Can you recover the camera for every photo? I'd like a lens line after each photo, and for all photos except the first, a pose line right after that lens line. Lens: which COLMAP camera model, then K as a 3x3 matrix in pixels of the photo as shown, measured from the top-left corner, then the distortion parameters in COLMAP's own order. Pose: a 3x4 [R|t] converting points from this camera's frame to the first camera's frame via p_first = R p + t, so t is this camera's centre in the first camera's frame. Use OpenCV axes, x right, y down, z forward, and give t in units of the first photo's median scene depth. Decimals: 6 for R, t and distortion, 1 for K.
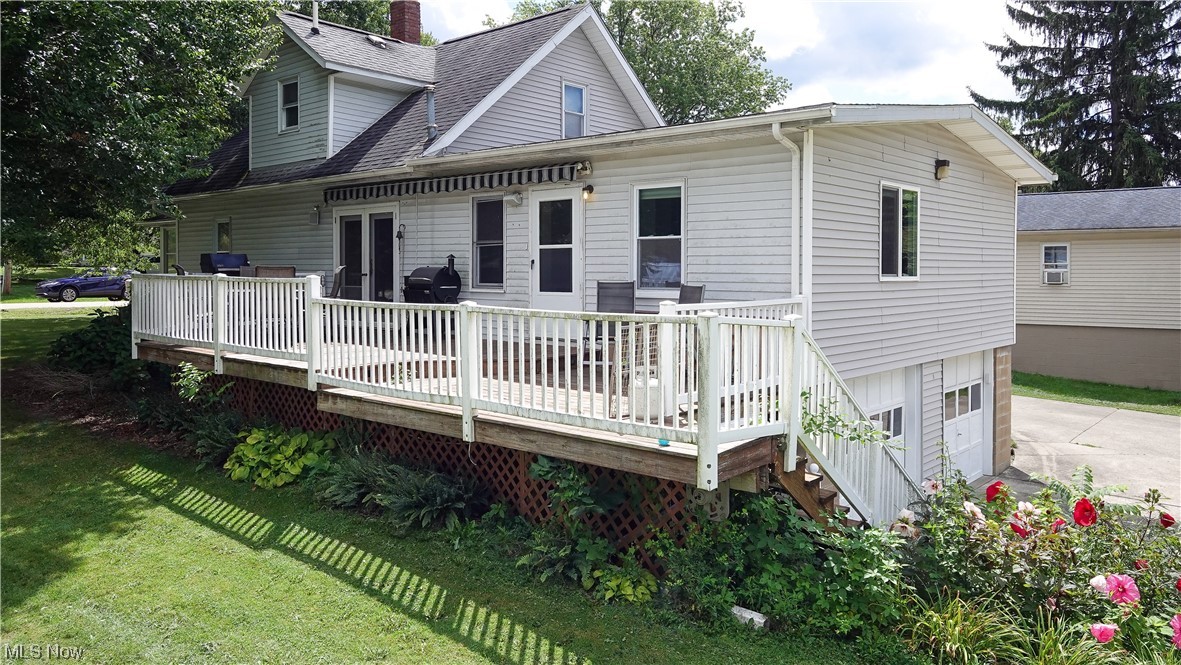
lens RADIAL K [[845.1, 0, 597.2], [0, 845.1, 293.9], [0, 0, 1]] dist [0.001567, -0.001903]
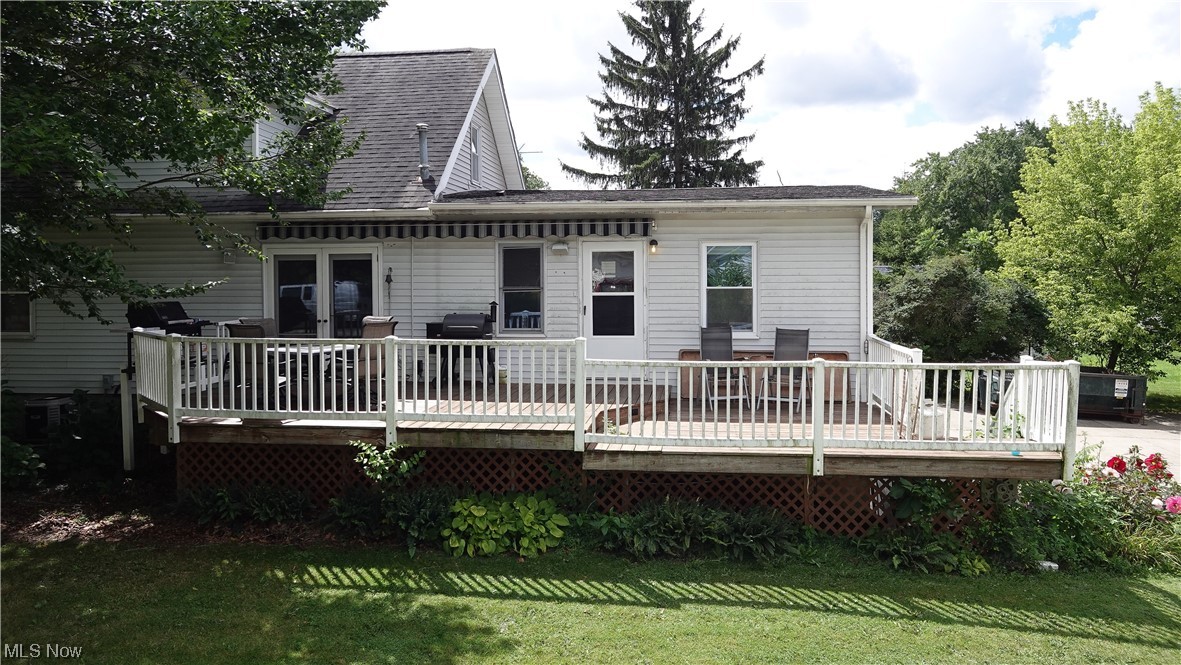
lens RADIAL K [[814.4, 0, 592.3], [0, 814.4, 310.5], [0, 0, 1]] dist [0.000679, 0.001247]
pose [[0.832832, -0.028991, 0.552765, -0.663534], [0.023284, 0.999578, 0.017345, -0.054248], [-0.553035, -0.001575, 0.833156, 0.139087]]
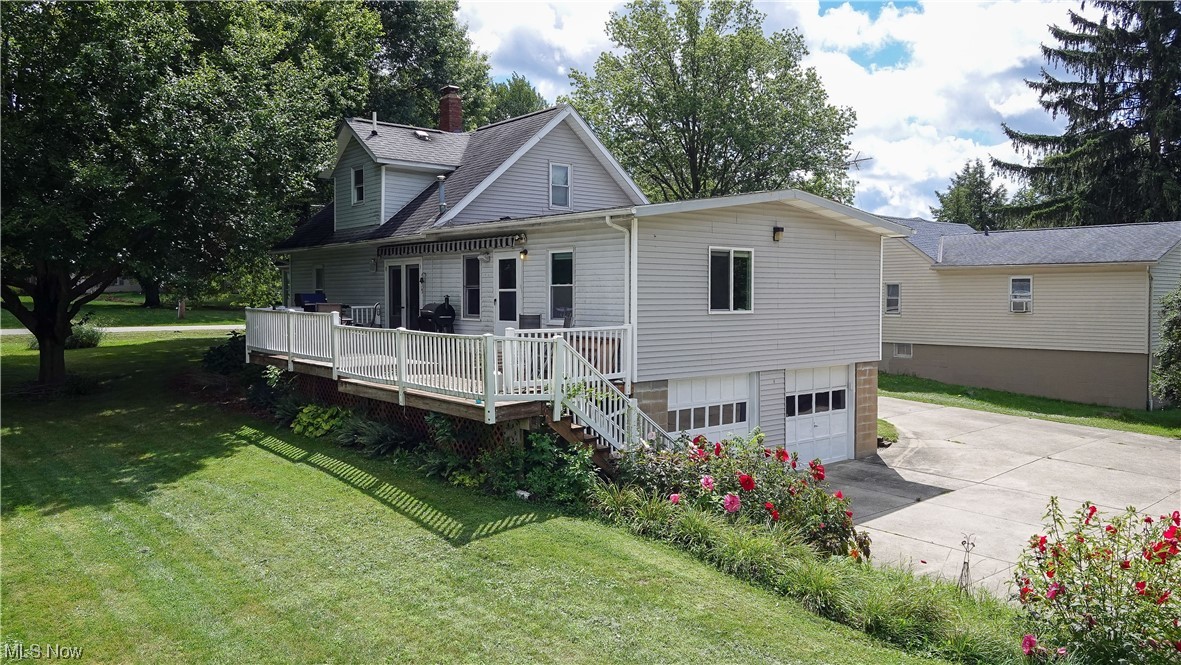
lens RADIAL K [[837.0, 0, 590.5], [0, 837.0, 332.5], [0, 0, 1]] dist [0.001789, 0.000226]
pose [[0.987438, 0.004148, -0.157955, 0.333043], [-0.001210, 0.999824, 0.018695, -0.009224], [0.158005, -0.018269, 0.987269, -0.440629]]
